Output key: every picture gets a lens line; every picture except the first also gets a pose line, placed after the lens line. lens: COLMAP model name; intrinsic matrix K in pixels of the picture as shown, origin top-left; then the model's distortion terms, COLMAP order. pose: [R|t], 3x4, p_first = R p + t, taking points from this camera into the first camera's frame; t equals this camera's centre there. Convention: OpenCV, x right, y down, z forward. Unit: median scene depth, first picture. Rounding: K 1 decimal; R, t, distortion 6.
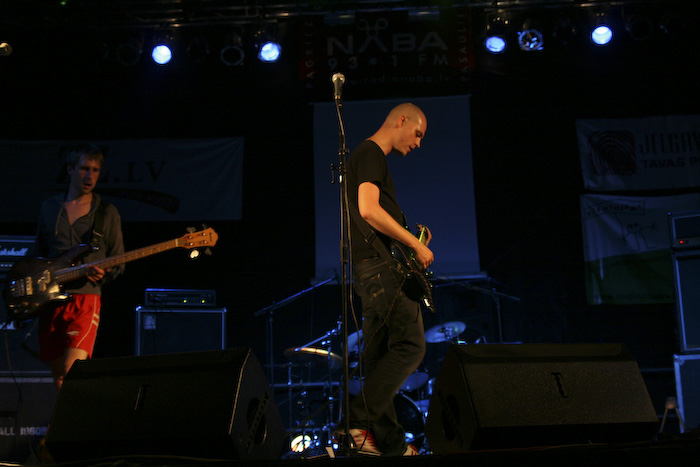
lens RADIAL K [[1126.7, 0, 350.0], [0, 1126.7, 233.5], [0, 0, 1]] dist [0.013232, 0.025772]
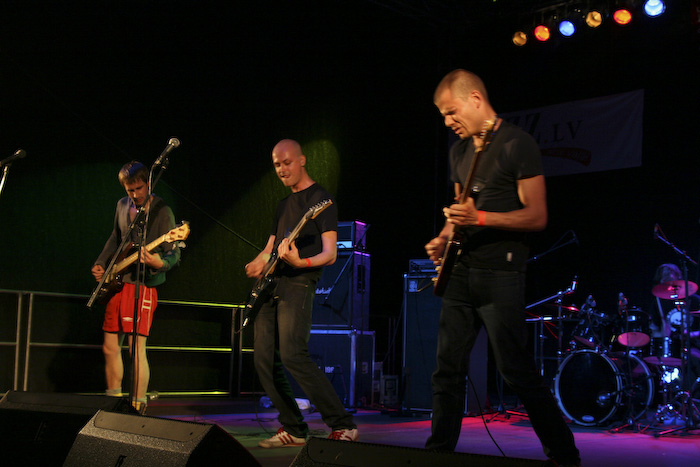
lens RADIAL K [[960.7, 0, 350.0], [0, 960.7, 233.5], [0, 0, 1]] dist [-0.085815, 0.114943]
pose [[0.701034, -0.038460, -0.712090, 0.353621], [0.109505, 0.992508, 0.054198, -0.028936], [0.704670, -0.115972, 0.699993, 0.152294]]
